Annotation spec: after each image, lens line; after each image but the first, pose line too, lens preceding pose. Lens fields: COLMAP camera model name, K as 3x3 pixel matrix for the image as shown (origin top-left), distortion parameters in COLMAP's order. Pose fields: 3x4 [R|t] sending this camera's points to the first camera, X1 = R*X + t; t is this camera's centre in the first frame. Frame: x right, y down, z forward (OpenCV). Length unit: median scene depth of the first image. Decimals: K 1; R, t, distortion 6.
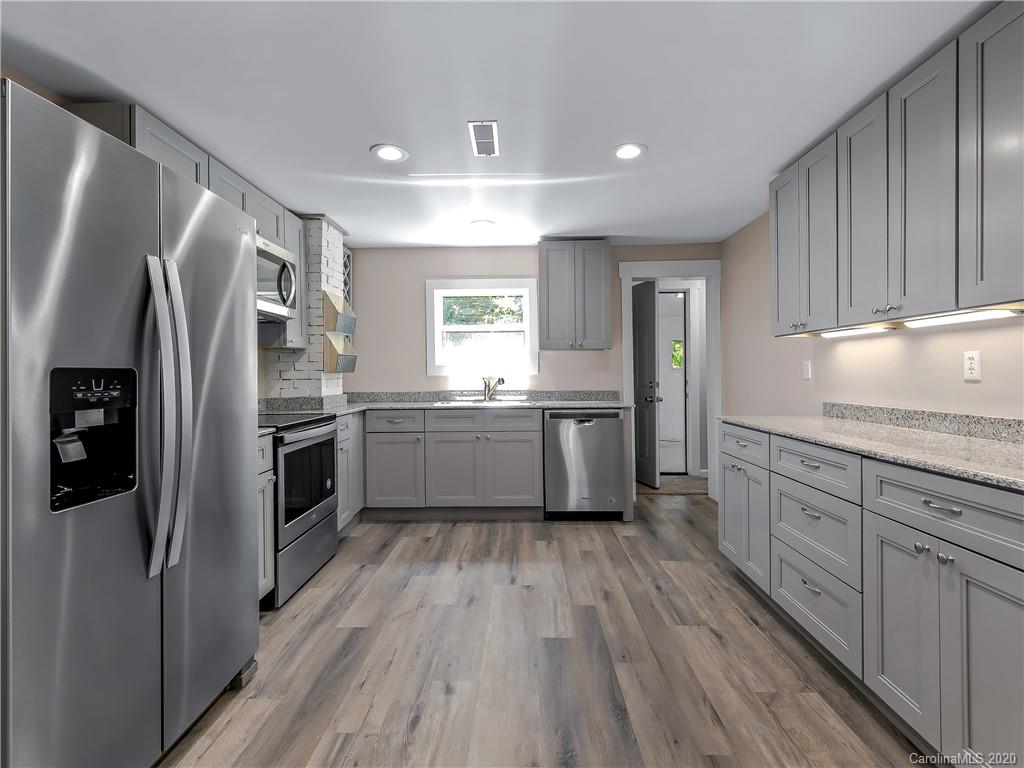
lens RADIAL K [[490.9, 0, 512.0], [0, 490.9, 384.0], [0, 0, 1]] dist [0.000179, -0.000080]
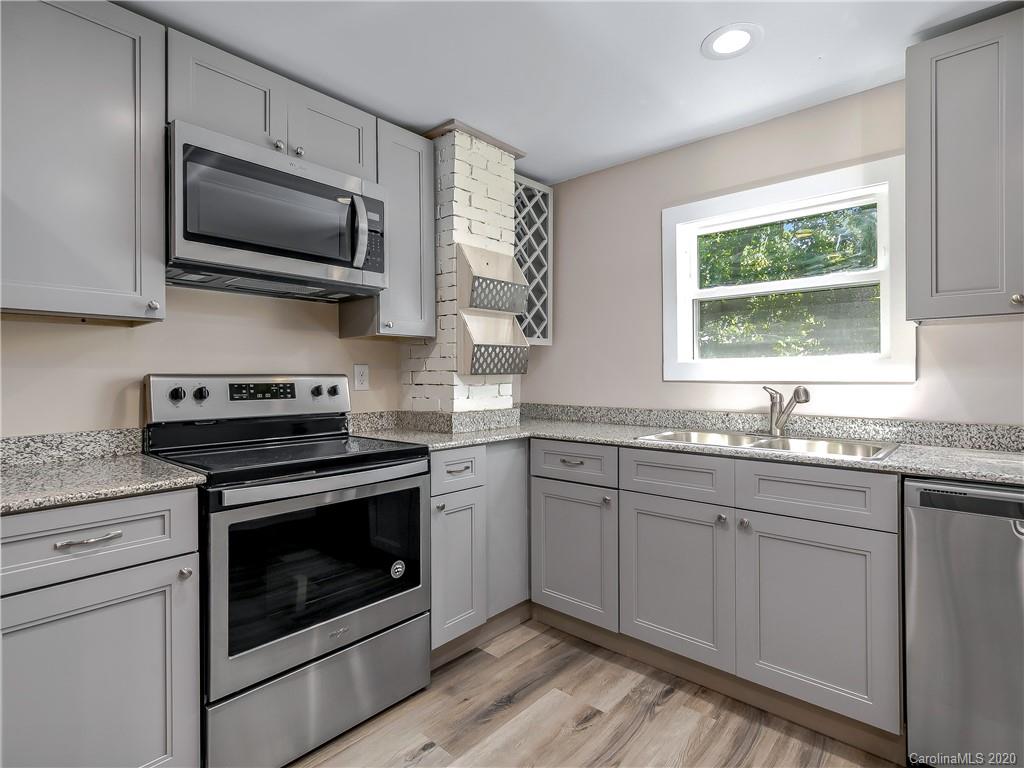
lens RADIAL K [[523.9, 0, 513.9], [0, 523.9, 376.9], [0, 0, 1]] dist [0.005588, 0.000053]
pose [[0.757347, 0.008829, -0.652952, 0.102000], [-0.020177, 0.999748, -0.009884, -0.014041], [0.652700, 0.020661, 0.757334, 0.508387]]
